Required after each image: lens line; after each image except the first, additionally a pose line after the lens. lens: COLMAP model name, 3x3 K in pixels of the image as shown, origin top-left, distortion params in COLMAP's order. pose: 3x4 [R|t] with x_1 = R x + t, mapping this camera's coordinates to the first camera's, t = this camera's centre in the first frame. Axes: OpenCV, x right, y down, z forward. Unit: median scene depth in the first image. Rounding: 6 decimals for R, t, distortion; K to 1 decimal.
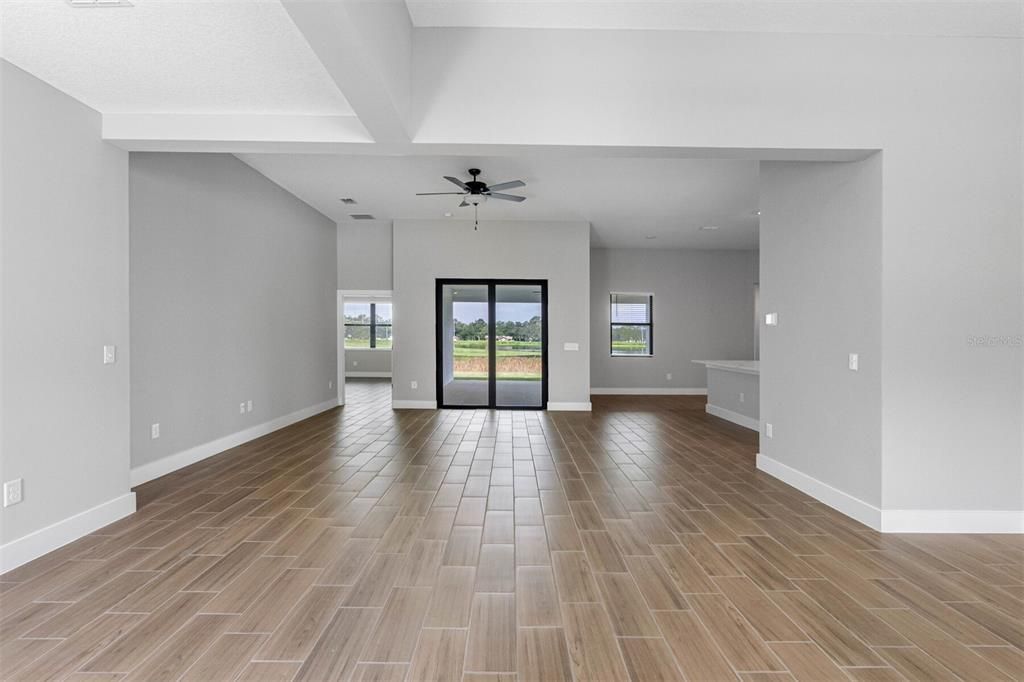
lens RADIAL K [[516.0, 0, 519.0], [0, 516.0, 343.4], [0, 0, 1]] dist [-0.005514, 0.001159]
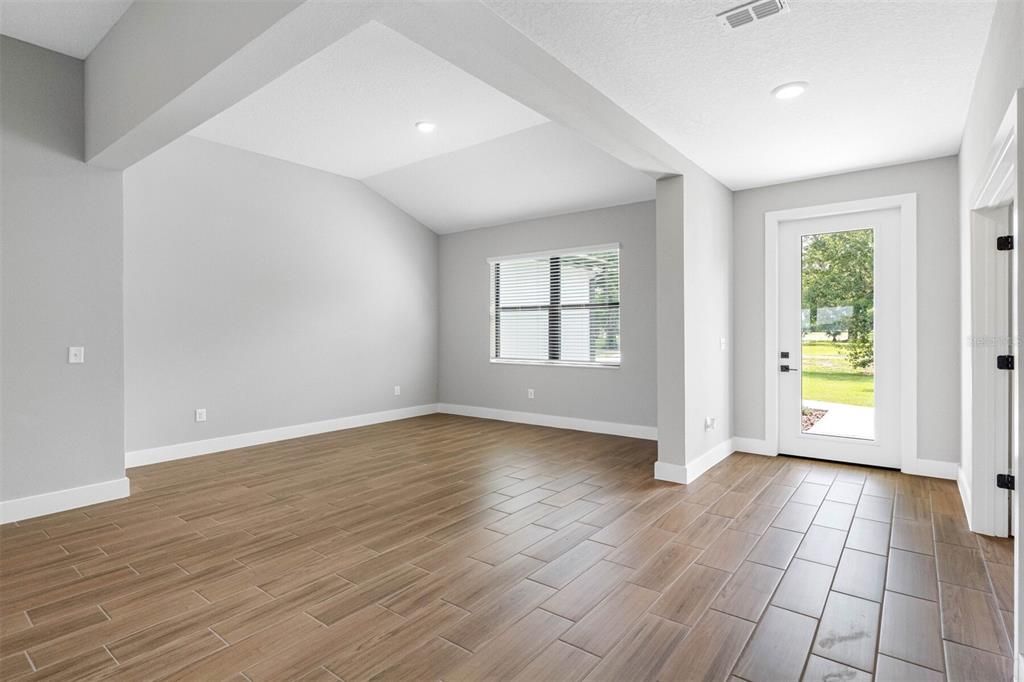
lens RADIAL K [[516.0, 0, 504.2], [0, 516.0, 335.2], [0, 0, 1]] dist [-0.005514, 0.001159]
pose [[-0.775853, -0.011971, 0.630800, -0.835362], [0.003041, 0.999737, 0.022713, -0.028780], [-0.630907, 0.019540, -0.775613, 1.629484]]
